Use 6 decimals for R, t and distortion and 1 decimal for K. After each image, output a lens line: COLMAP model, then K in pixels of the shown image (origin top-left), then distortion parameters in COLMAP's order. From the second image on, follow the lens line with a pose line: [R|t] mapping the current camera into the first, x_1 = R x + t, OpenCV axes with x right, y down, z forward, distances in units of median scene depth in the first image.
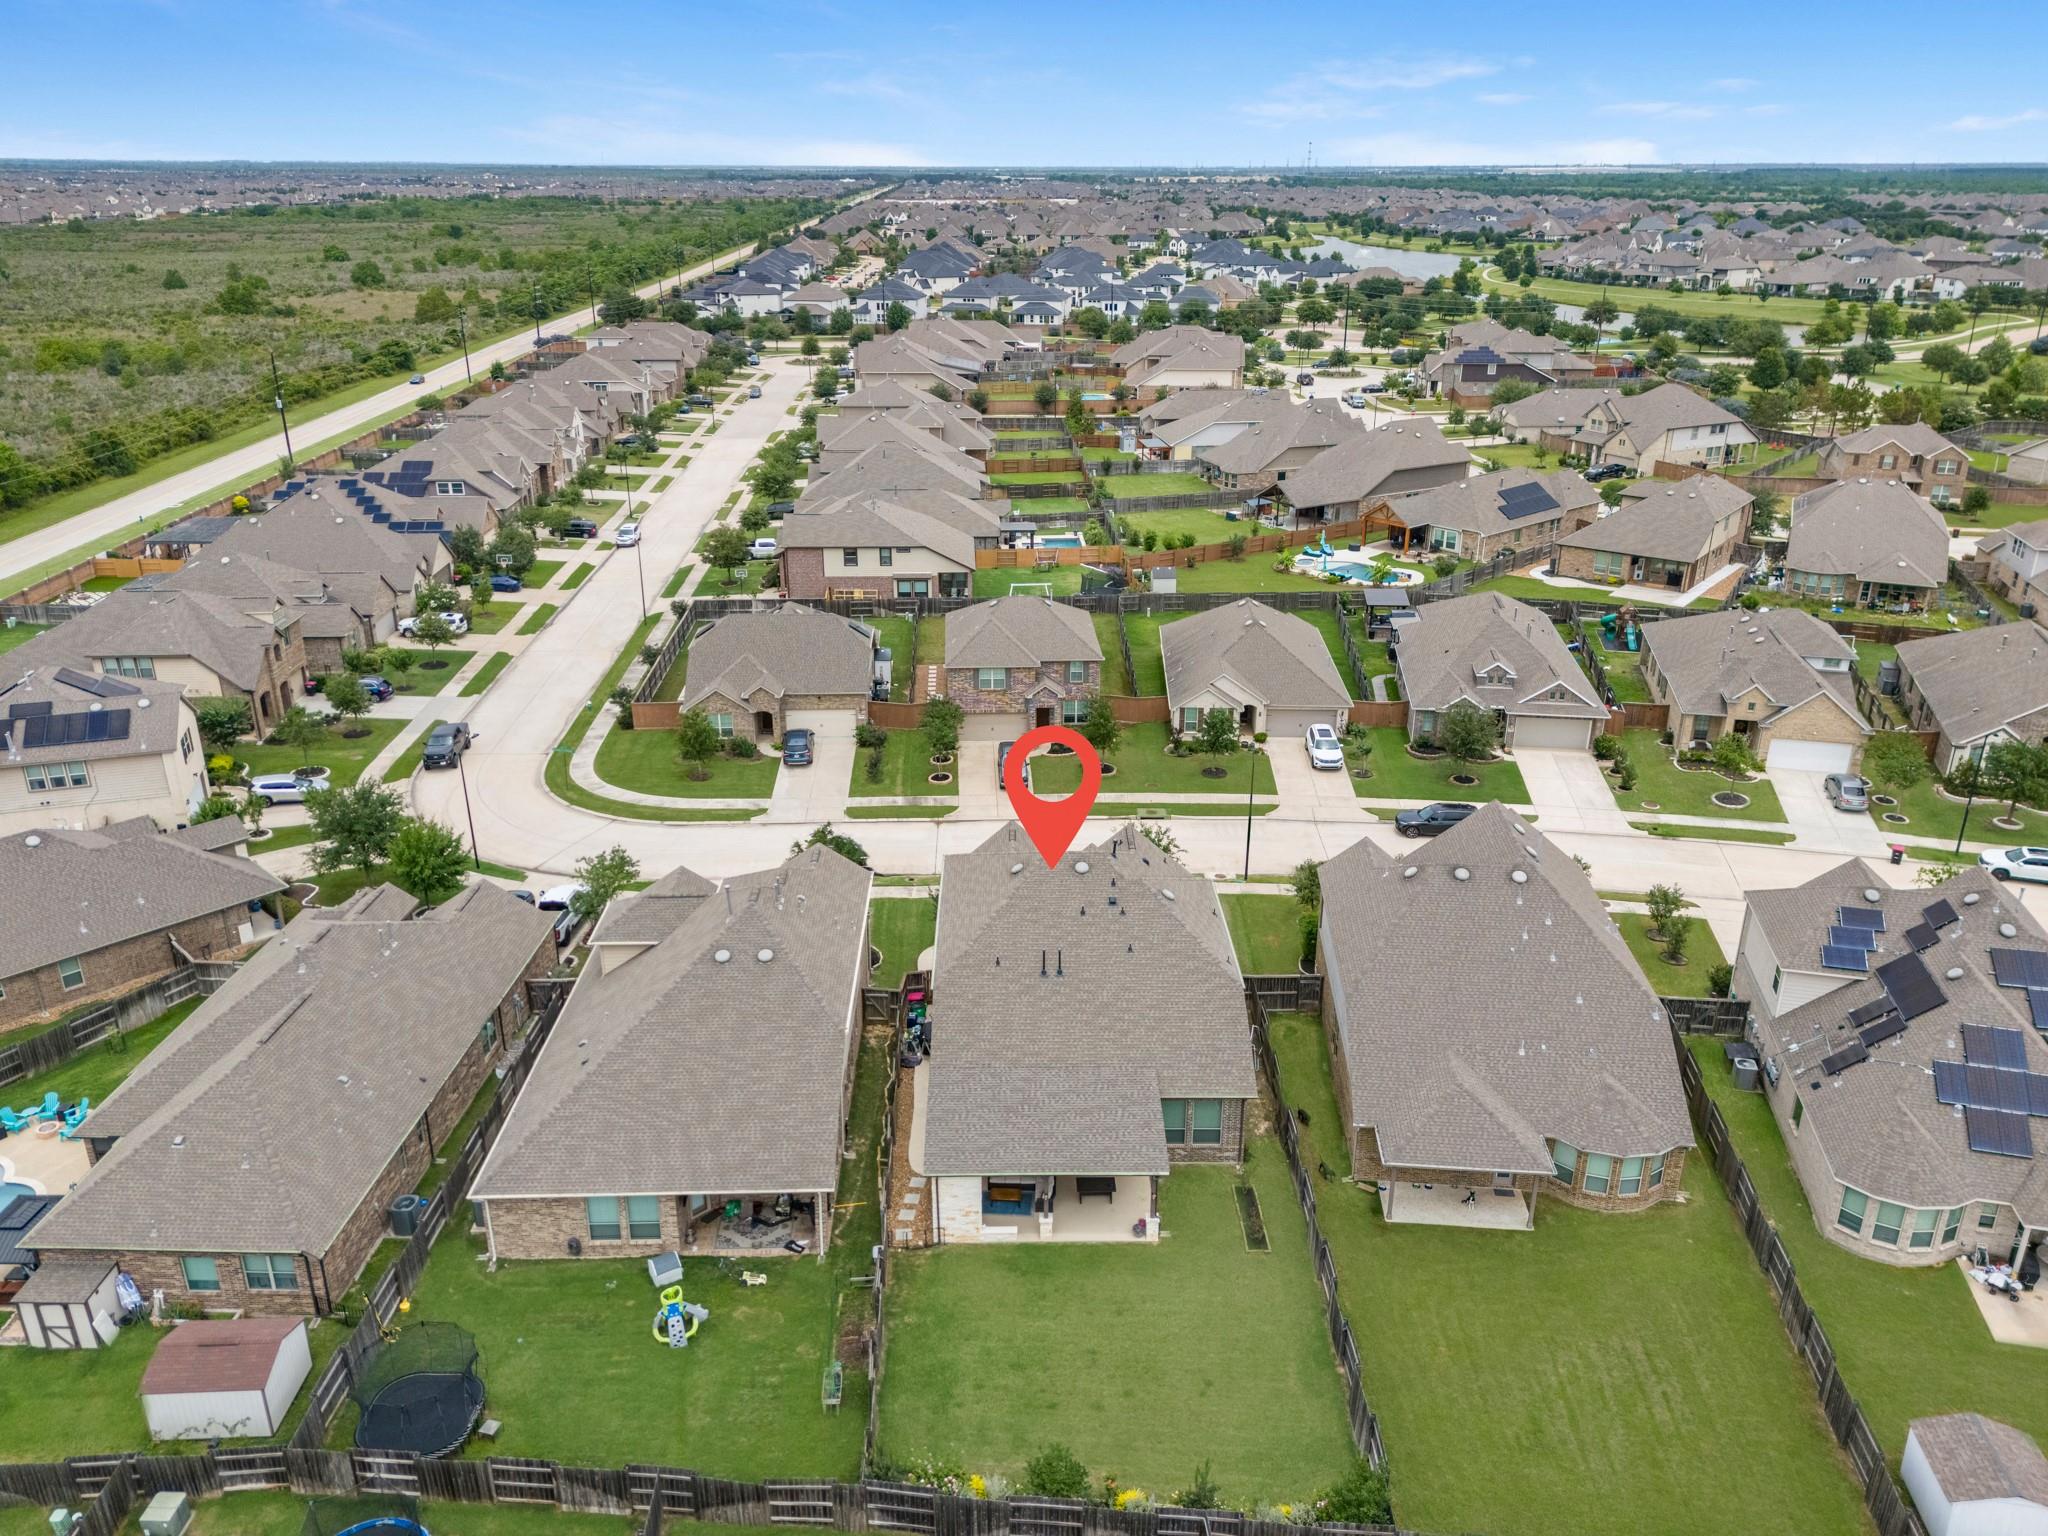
lens RADIAL K [[1464.4, 0, 1024.0], [0, 1464.4, 768.0], [0, 0, 1]] dist [0.014596, -0.005956]
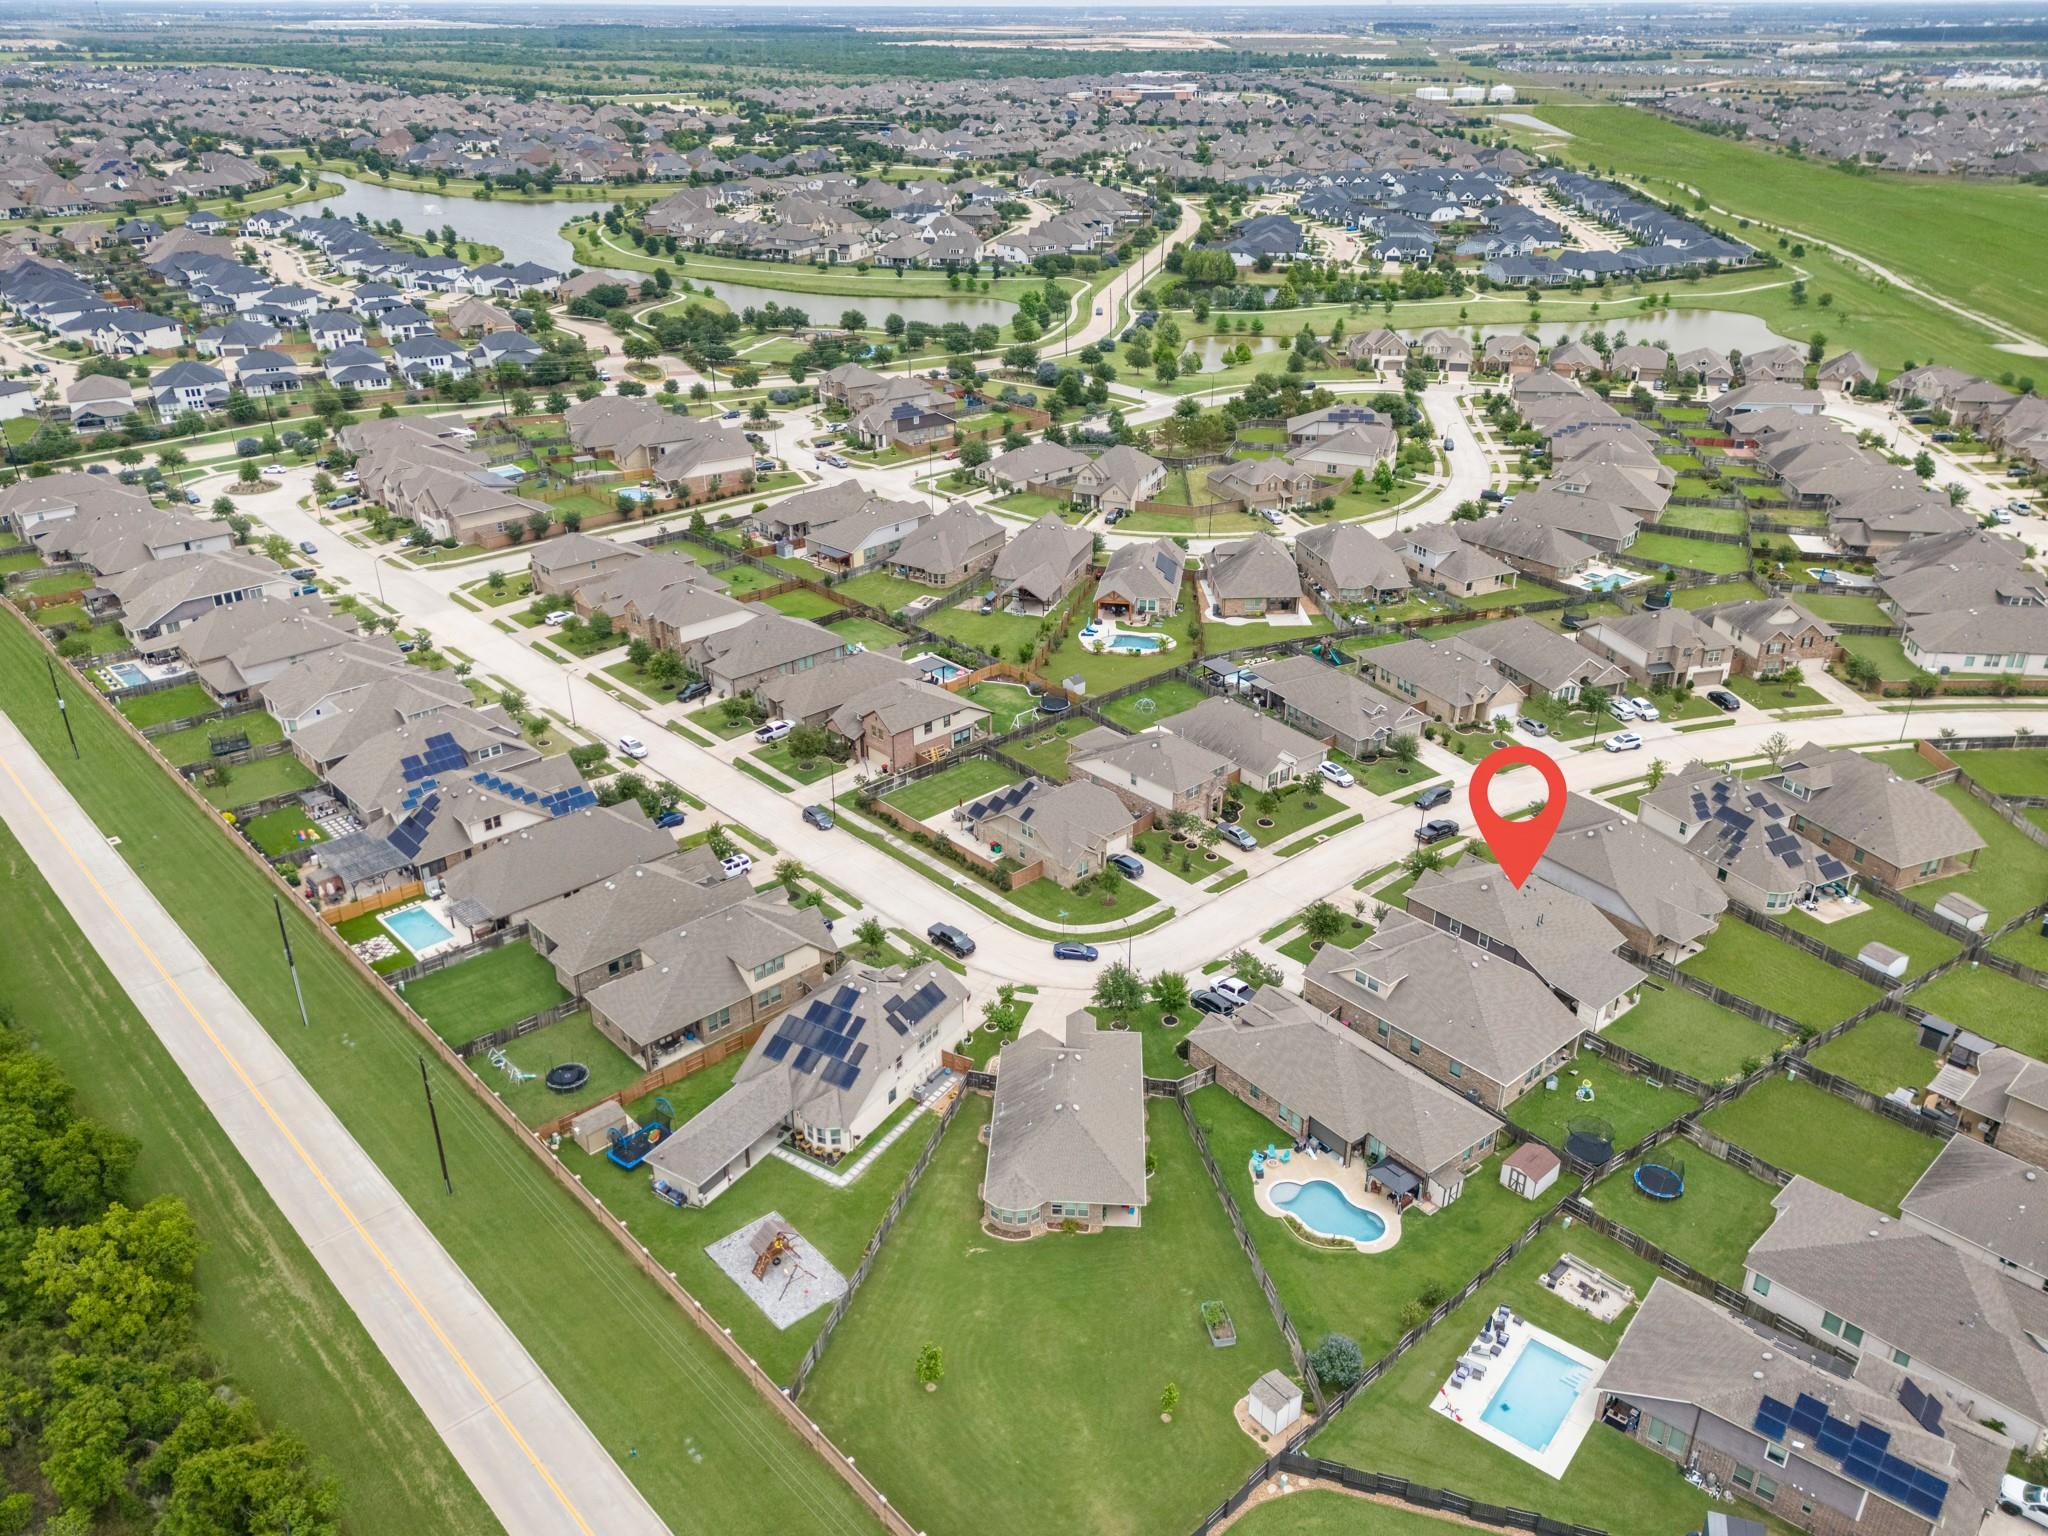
lens RADIAL K [[1464.4, 0, 1024.0], [0, 1464.4, 768.0], [0, 0, 1]] dist [0.014596, -0.005956]
pose [[0.779307, -0.280470, 0.560372, -0.460199], [0.239700, 0.959659, 0.146965, -0.157871], [-0.578985, 0.019790, 0.815098, -0.116149]]
